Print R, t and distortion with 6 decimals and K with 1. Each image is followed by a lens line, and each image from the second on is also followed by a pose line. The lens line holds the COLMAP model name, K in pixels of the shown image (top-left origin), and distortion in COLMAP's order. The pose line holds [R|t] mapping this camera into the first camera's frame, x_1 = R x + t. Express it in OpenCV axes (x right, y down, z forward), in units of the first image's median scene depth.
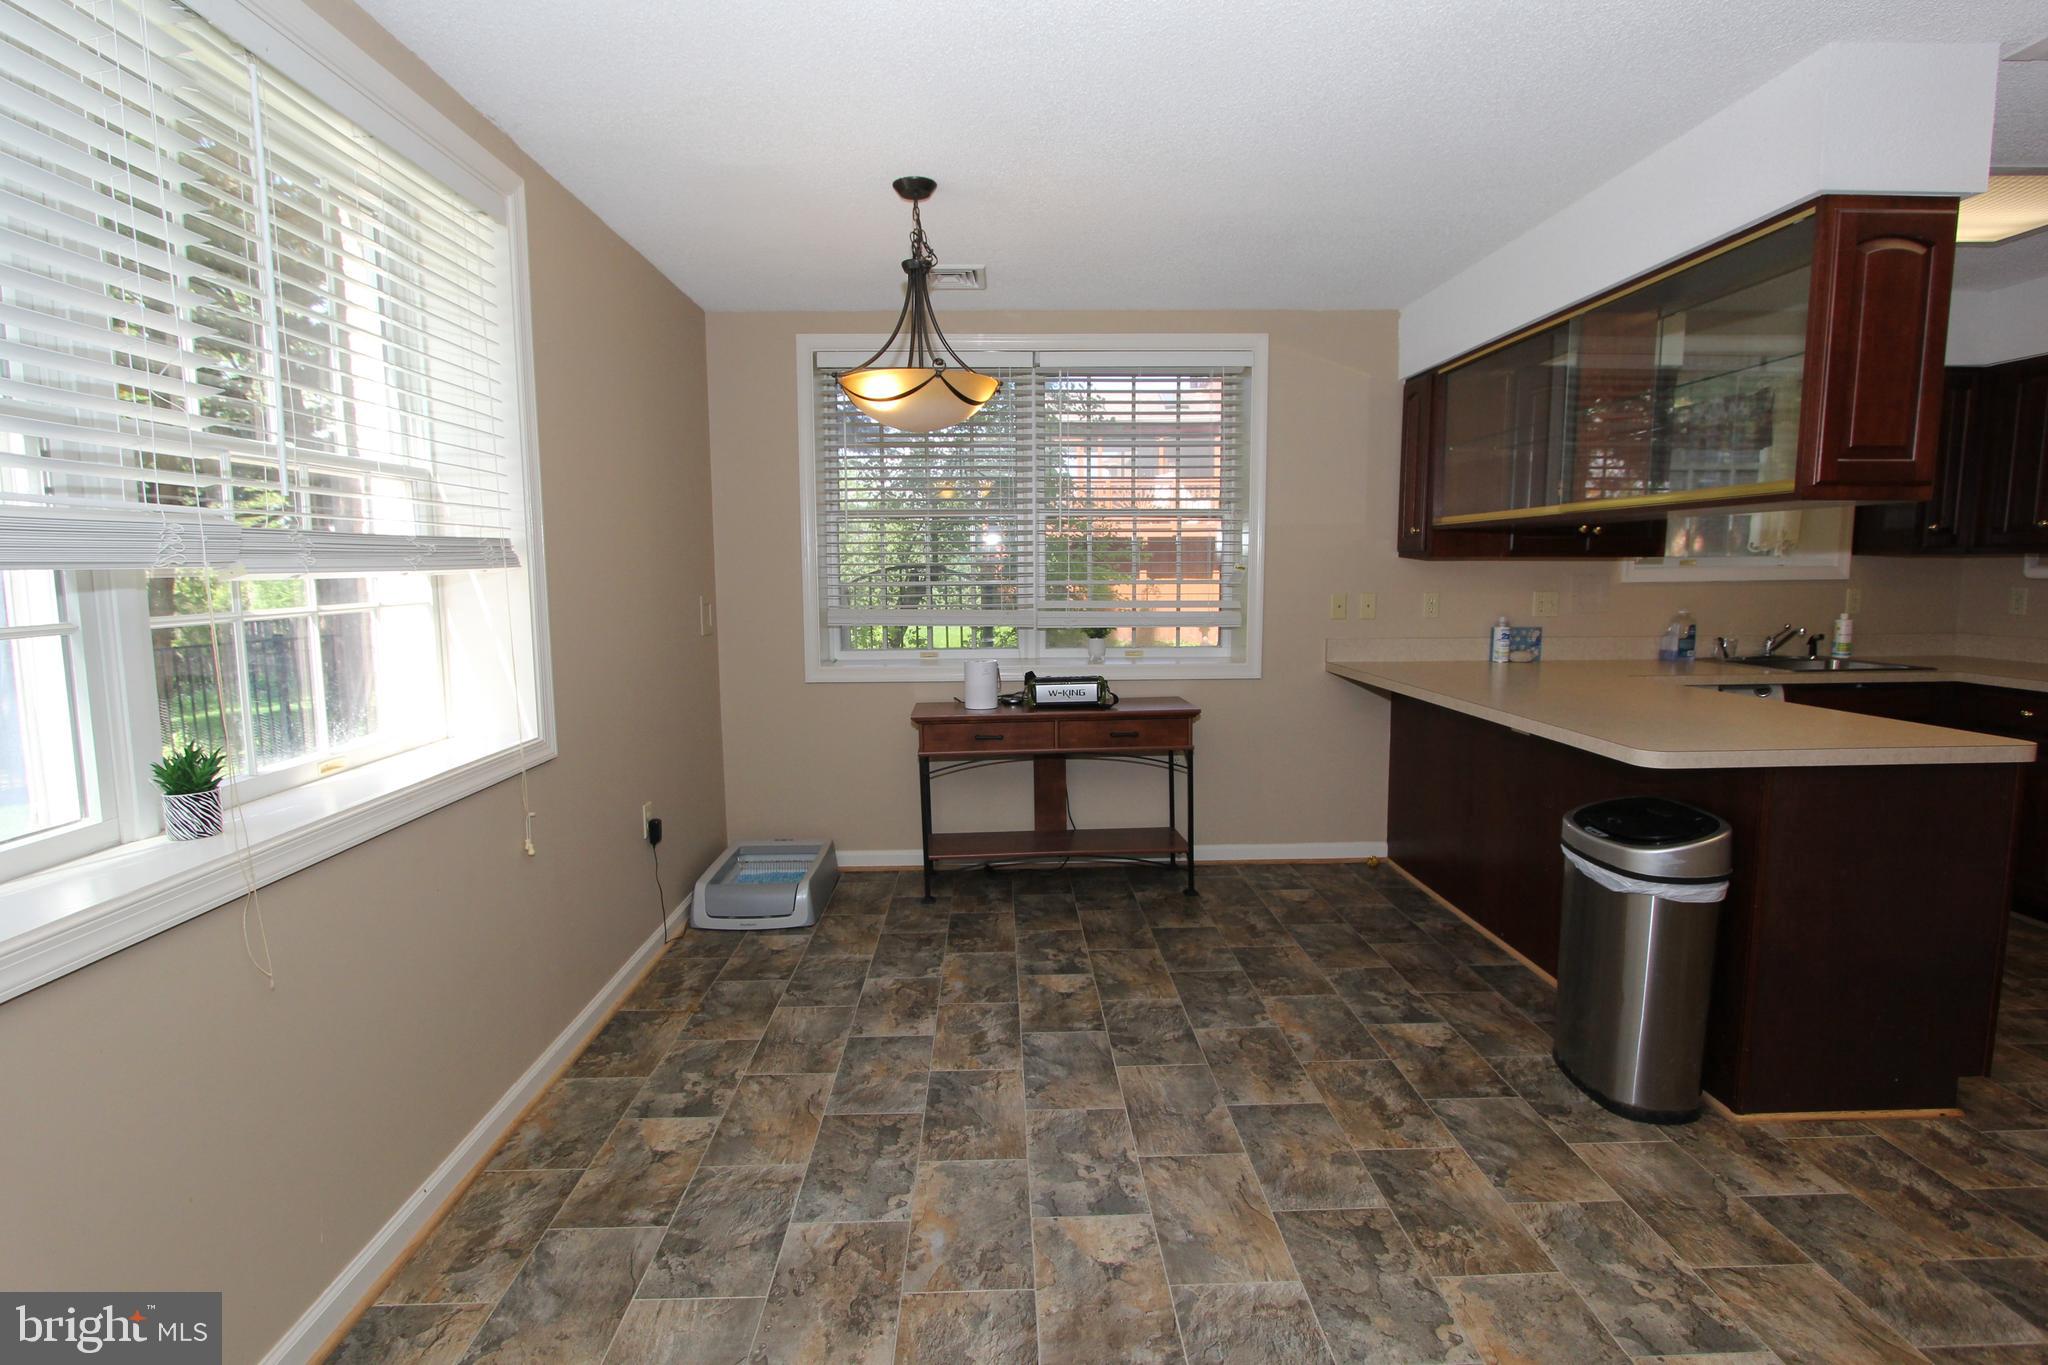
lens RADIAL K [[977.5, 0, 1020.7], [0, 977.5, 682.8], [0, 0, 1]] dist [-0.006147, -0.001542]
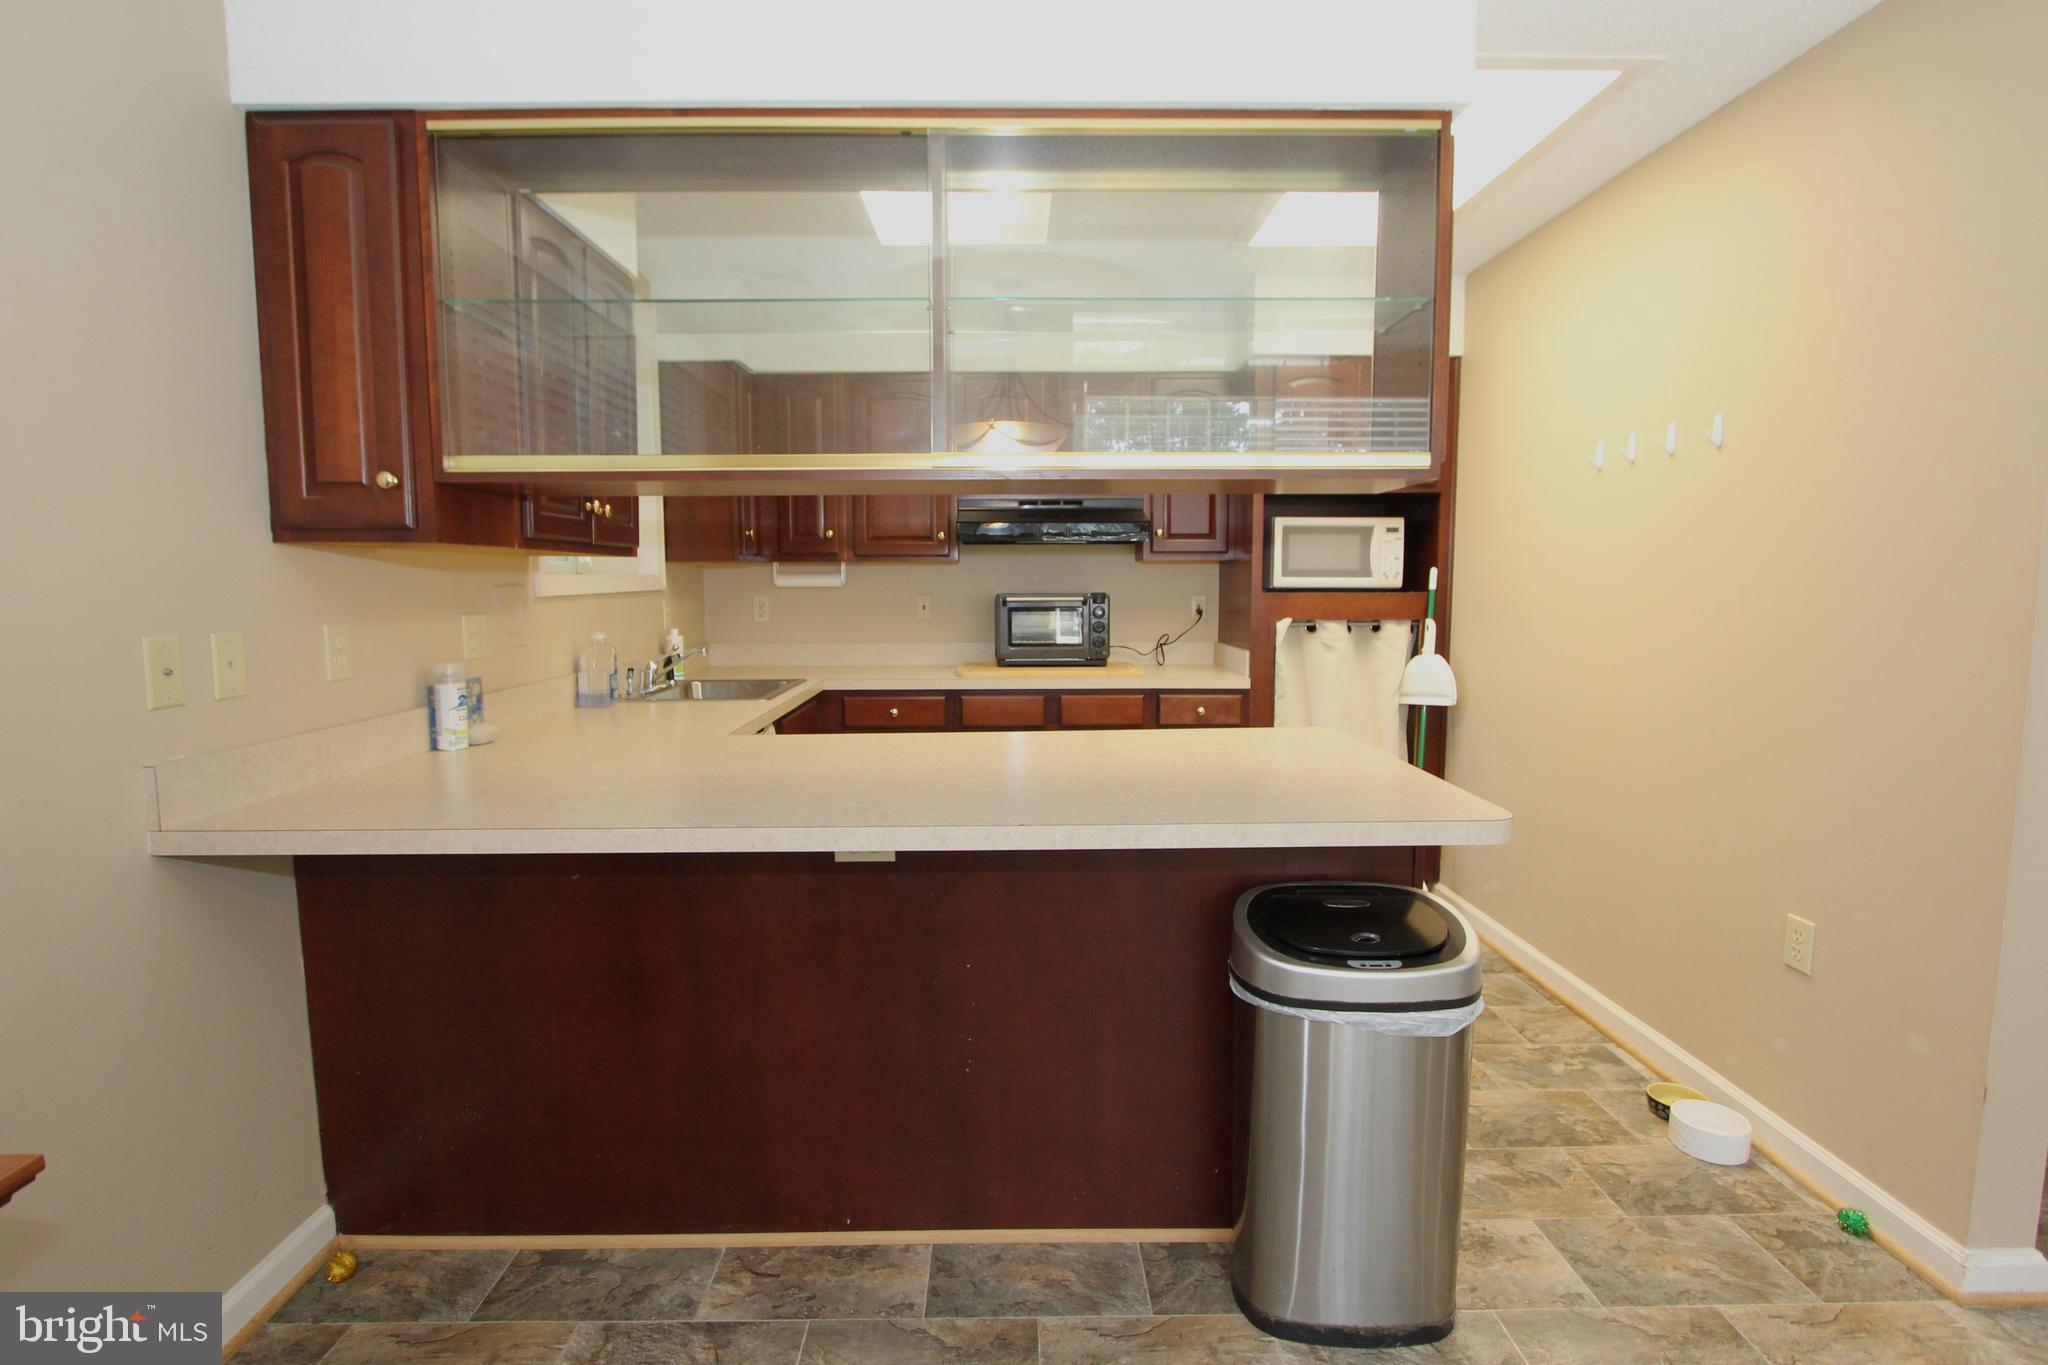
lens RADIAL K [[977.5, 0, 1028.0], [0, 977.5, 660.1], [0, 0, 1]] dist [-0.006147, -0.001542]
pose [[-0.003154, -0.078586, 0.996902, -0.061327], [0.106400, 0.991222, 0.078475, -0.130802], [-0.994318, 0.106318, 0.005235, 1.142684]]
